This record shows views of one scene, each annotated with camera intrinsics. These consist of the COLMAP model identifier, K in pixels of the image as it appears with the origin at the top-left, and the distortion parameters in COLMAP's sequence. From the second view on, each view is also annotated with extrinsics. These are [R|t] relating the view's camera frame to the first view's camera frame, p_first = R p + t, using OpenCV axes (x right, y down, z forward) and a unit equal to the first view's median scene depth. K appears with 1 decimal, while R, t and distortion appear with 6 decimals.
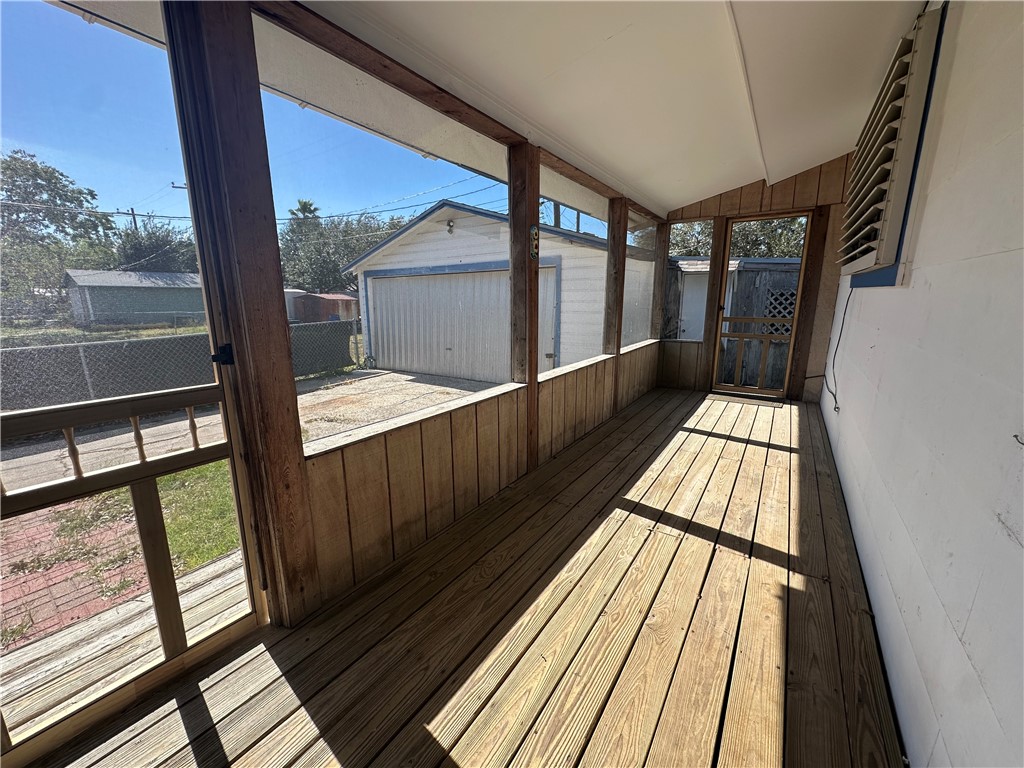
lens RADIAL K [[408.7, 0, 518.1], [0, 408.7, 379.4], [0, 0, 1]] dist [-0.002867, 0.000533]
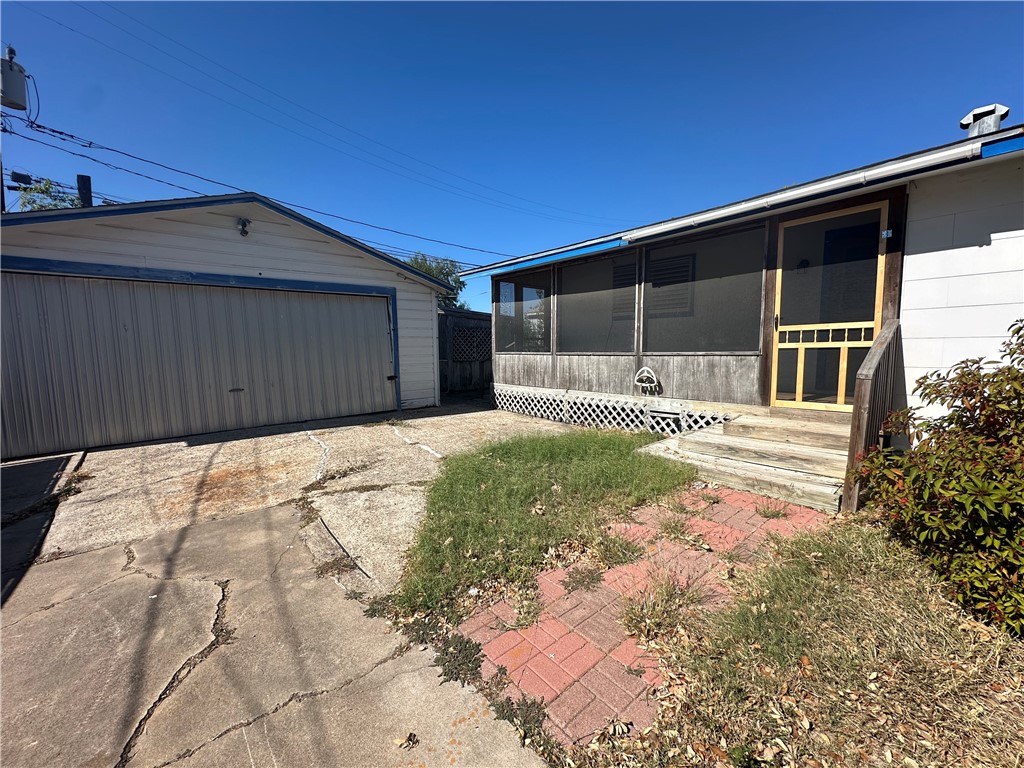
lens RADIAL K [[408.7, 0, 515.8], [0, 408.7, 387.6], [0, 0, 1]] dist [-0.002867, 0.000533]
pose [[0.249885, -0.091378, 0.963954, -2.254525], [0.202322, 0.978489, 0.040308, -0.025778], [-0.946902, 0.184957, 0.262998, 1.059073]]
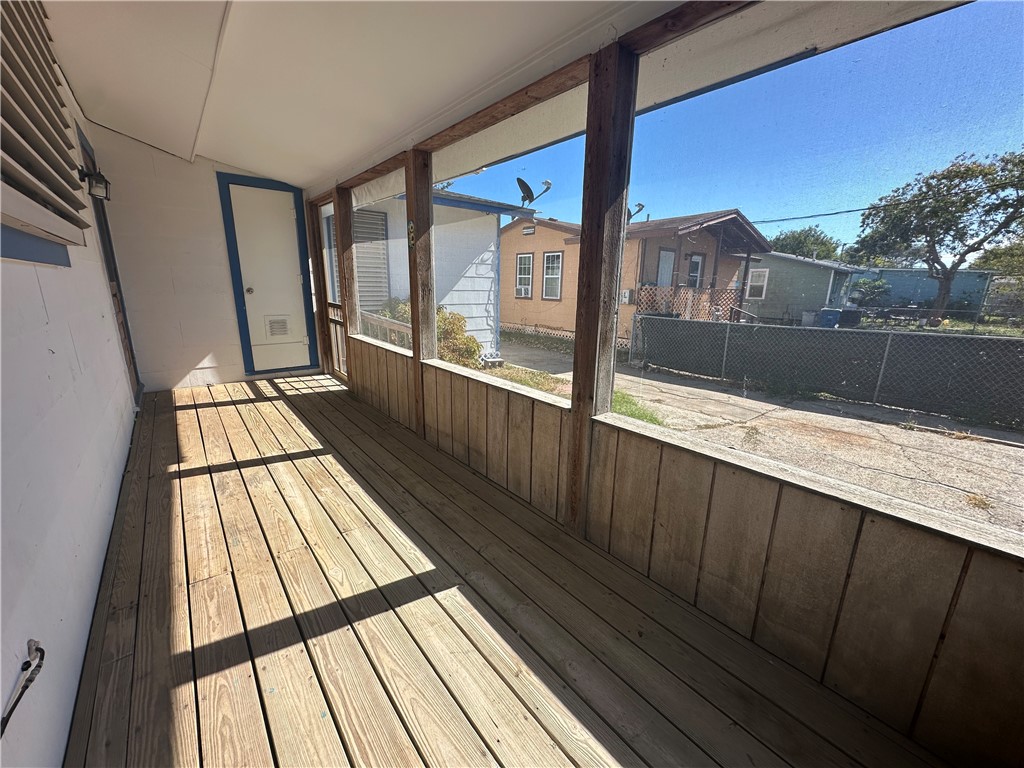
lens RADIAL K [[408.7, 0, 513.2], [0, 408.7, 386.2], [0, 0, 1]] dist [-0.002867, 0.000533]
pose [[-0.294090, 0.230224, -0.927636, 0.997086], [-0.210780, 0.931038, 0.297892, -0.308646], [0.932246, 0.283134, -0.225283, 1.472315]]
